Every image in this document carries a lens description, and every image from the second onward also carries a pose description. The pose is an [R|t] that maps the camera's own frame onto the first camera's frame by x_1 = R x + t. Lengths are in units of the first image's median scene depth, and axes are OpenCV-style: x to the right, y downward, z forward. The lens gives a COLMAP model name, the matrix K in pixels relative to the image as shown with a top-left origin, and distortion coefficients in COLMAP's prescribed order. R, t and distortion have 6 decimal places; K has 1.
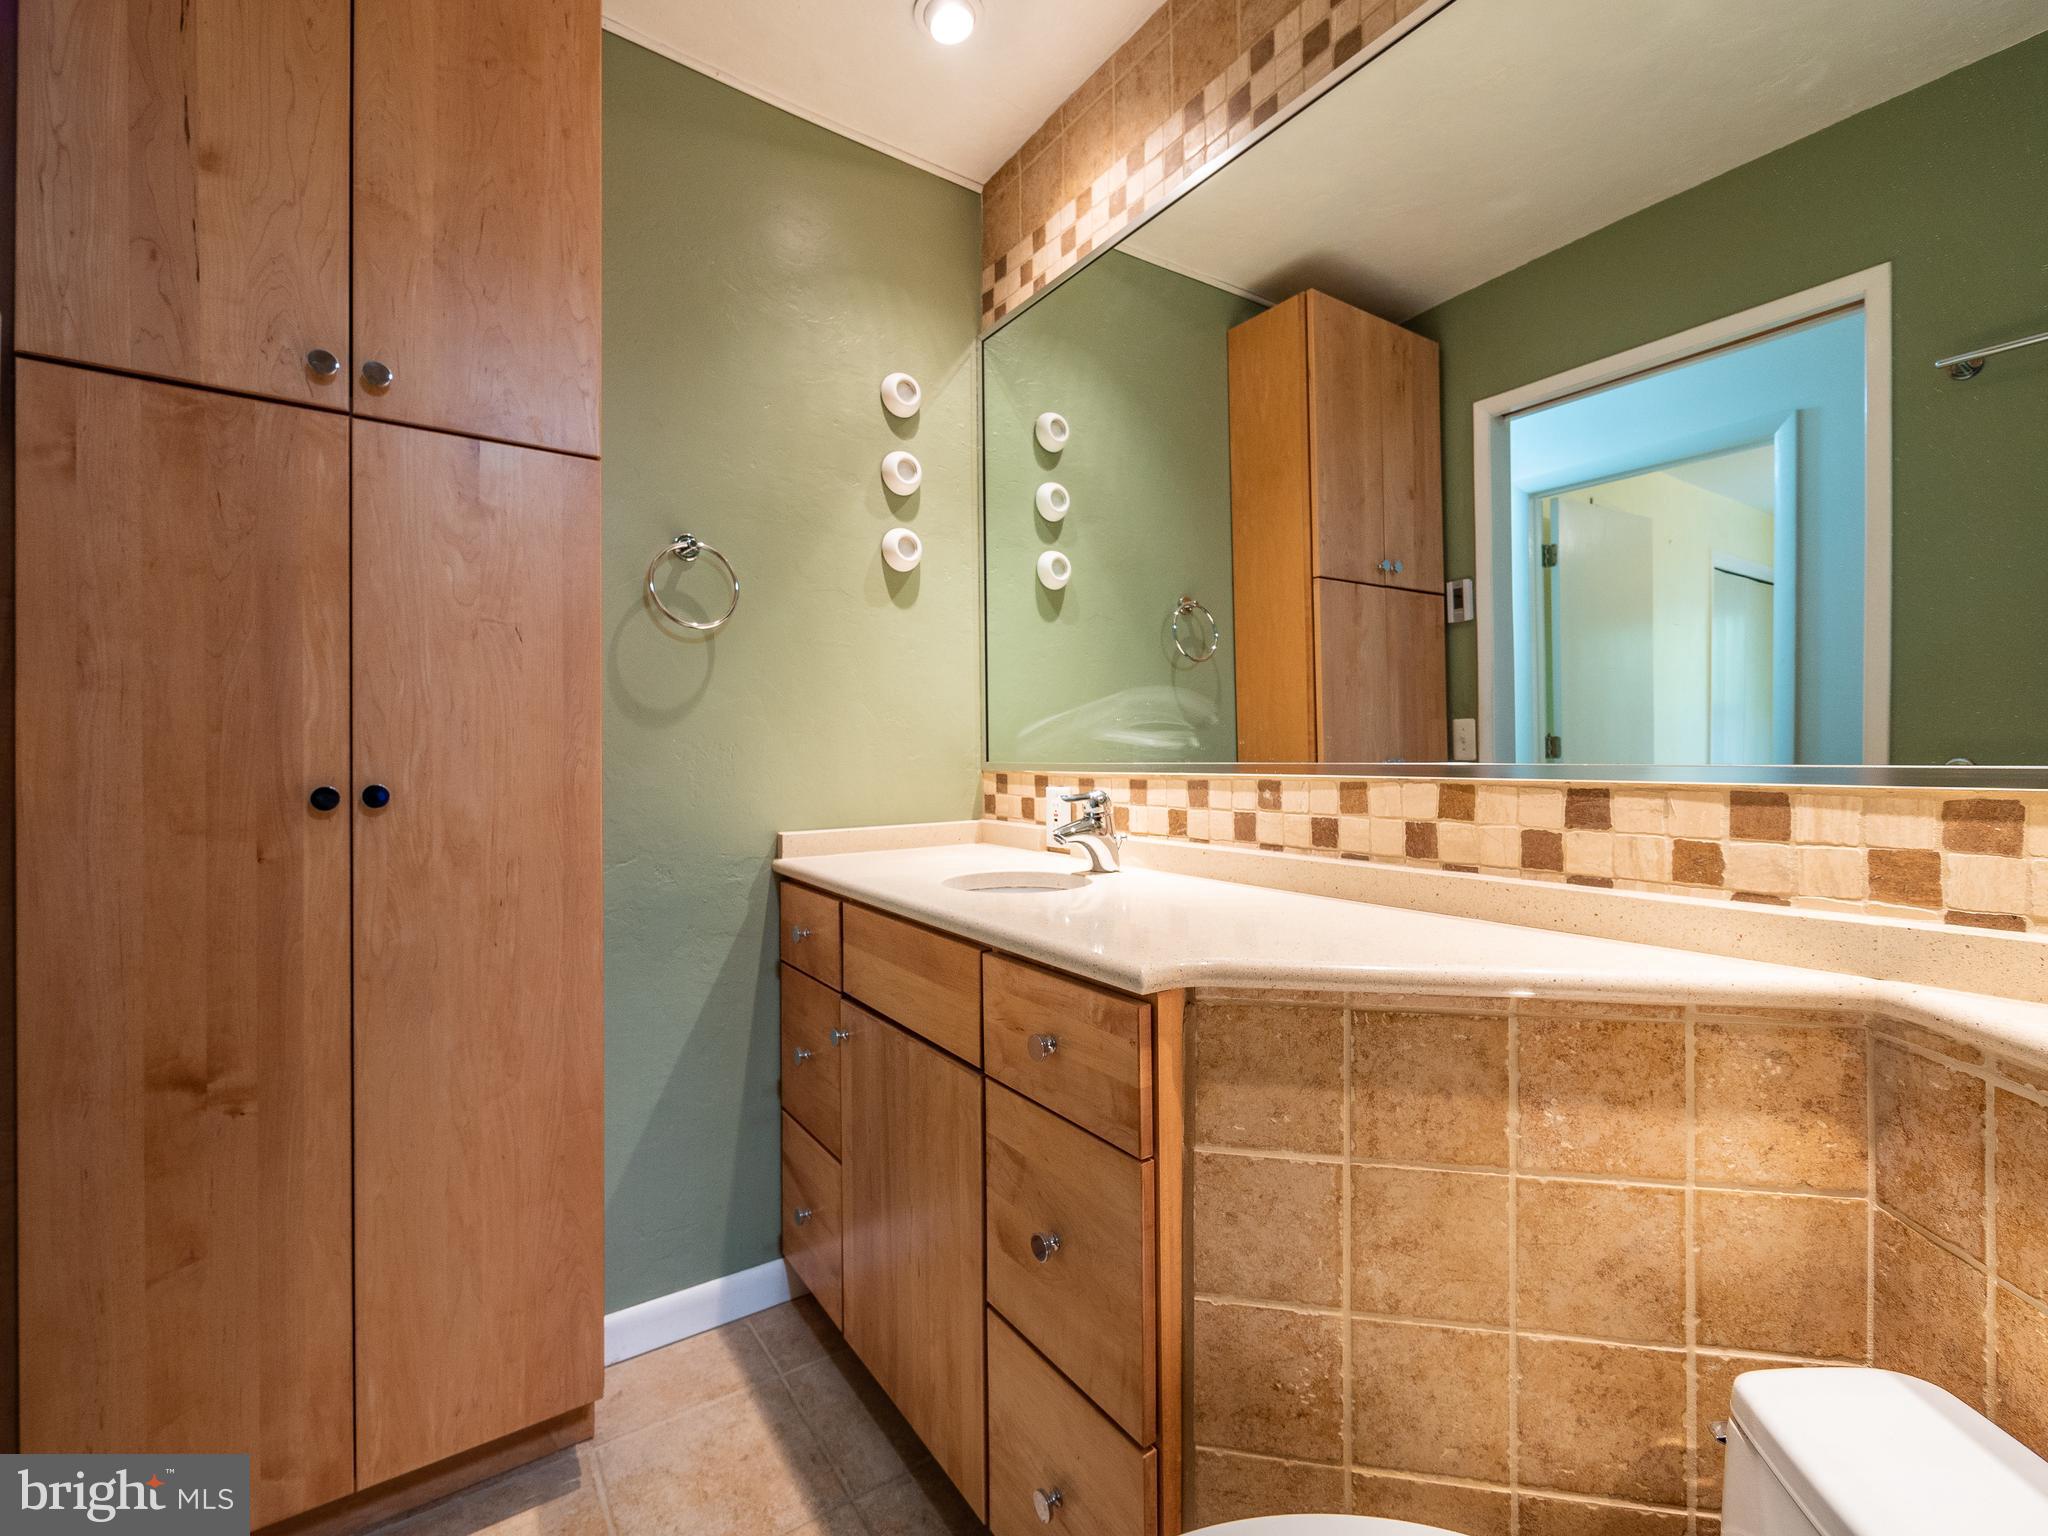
lens RADIAL K [[883.9, 0, 1021.4], [0, 883.9, 761.4], [0, 0, 1]] dist [-0.009137, -0.000029]
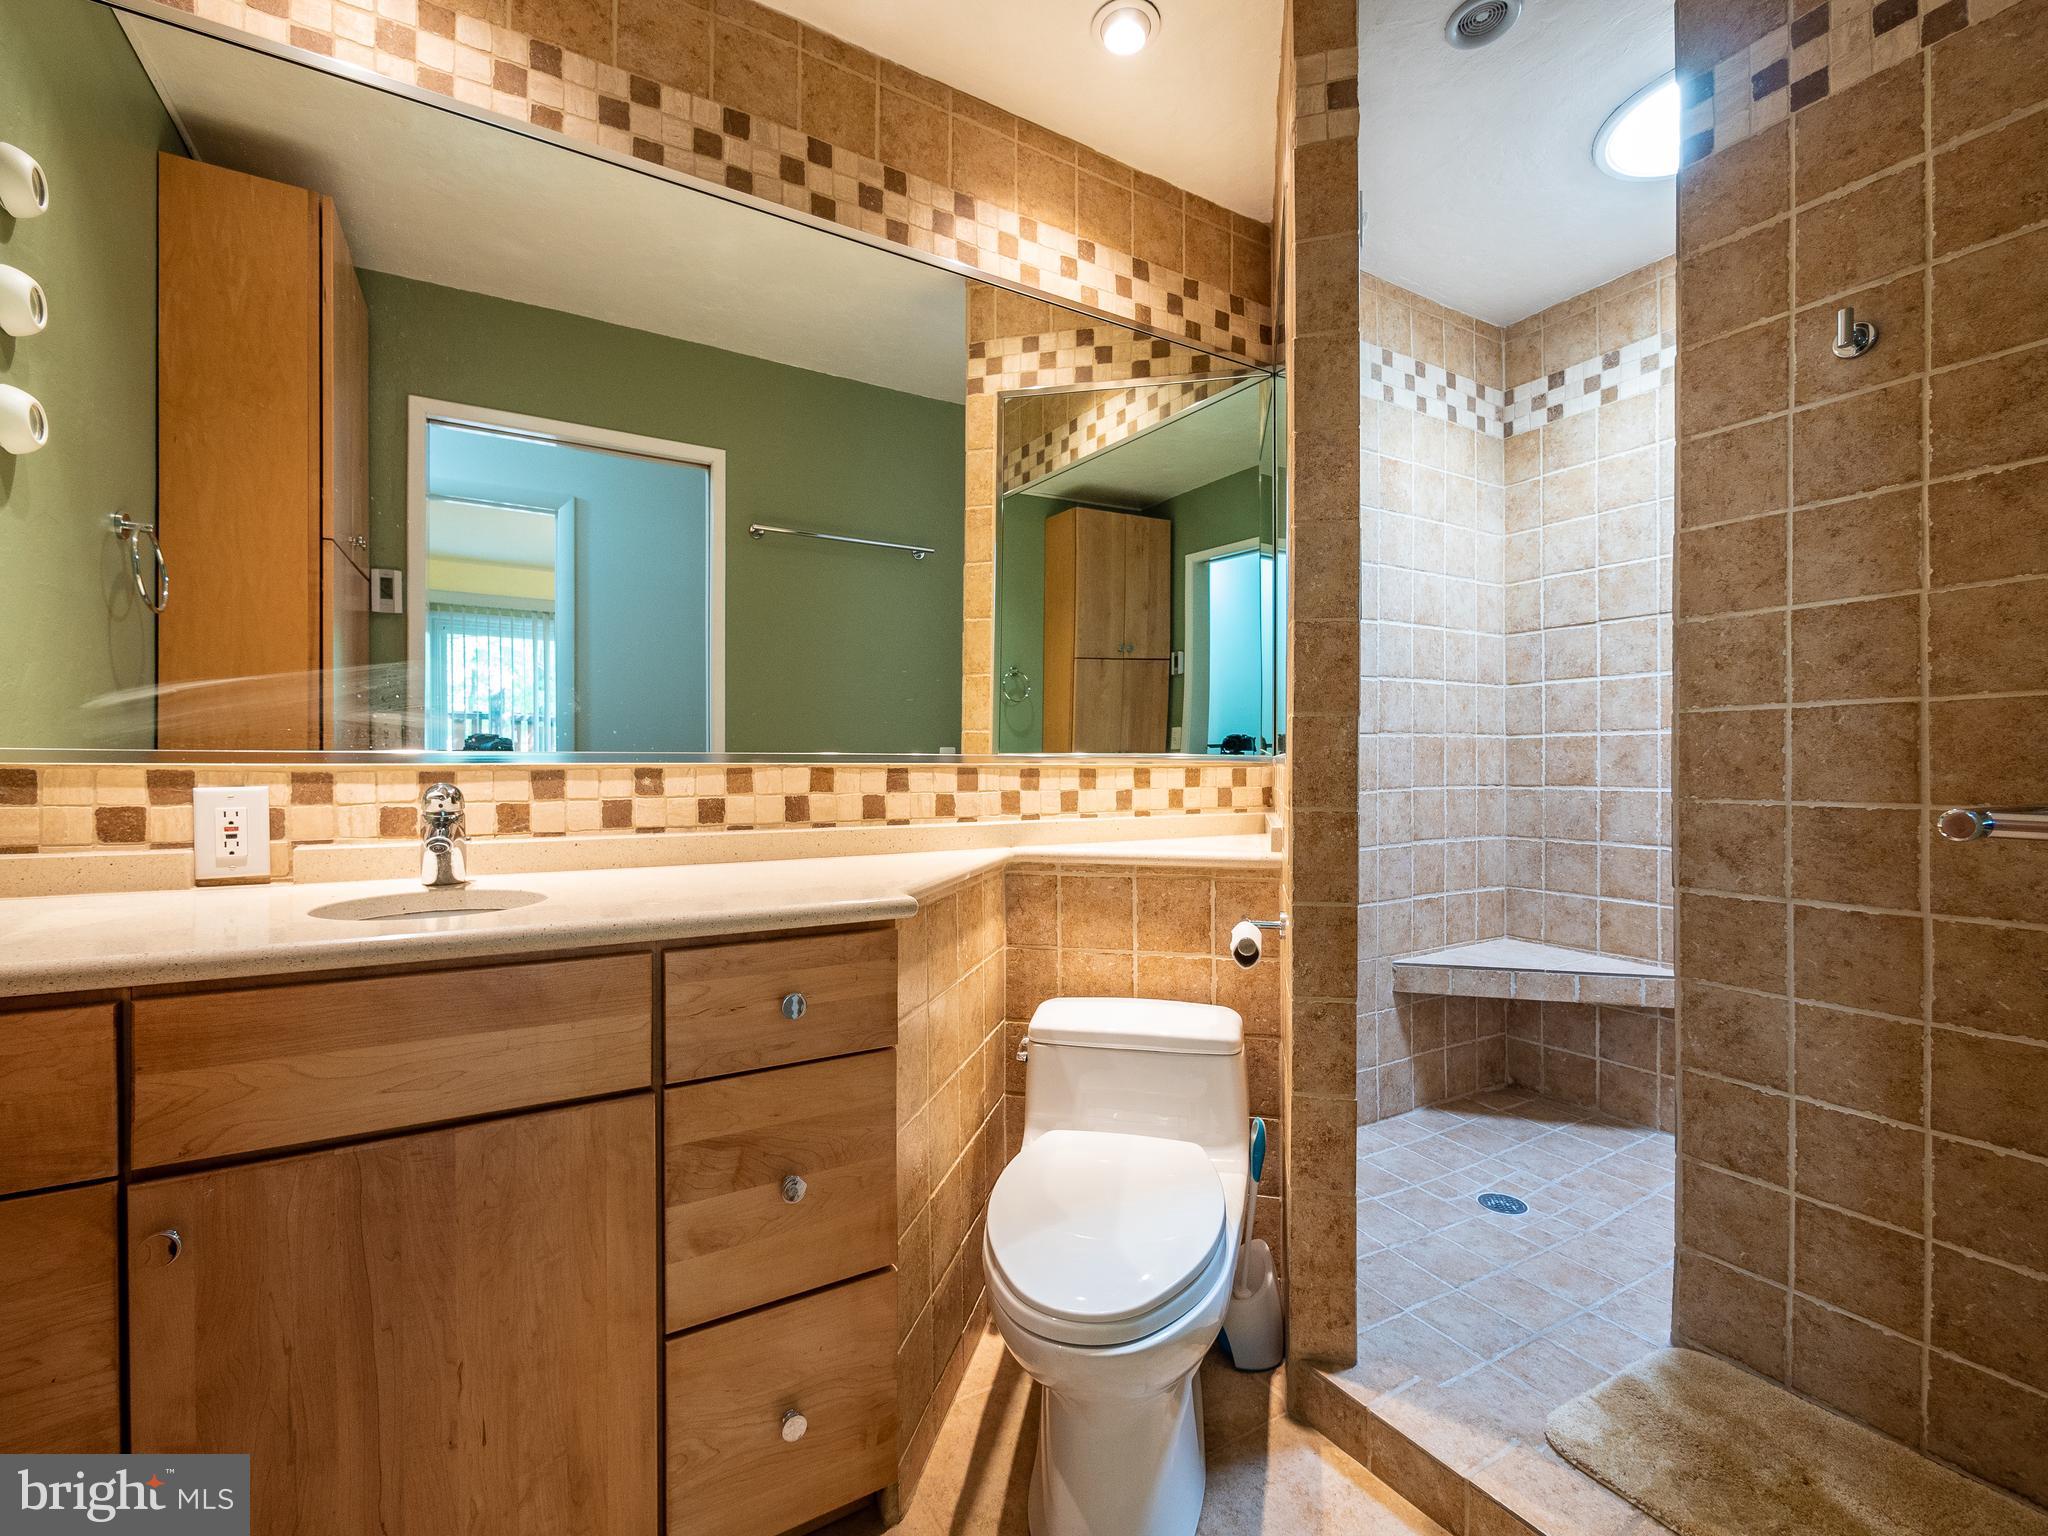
lens RADIAL K [[883.9, 0, 1022.6], [0, 883.9, 766.2], [0, 0, 1]] dist [-0.009137, -0.000029]
pose [[0.054542, 0.000834, 0.998511, -0.913877], [0.003577, 0.999993, -0.001030, 0.025217], [-0.998505, 0.003628, 0.054538, 0.568479]]
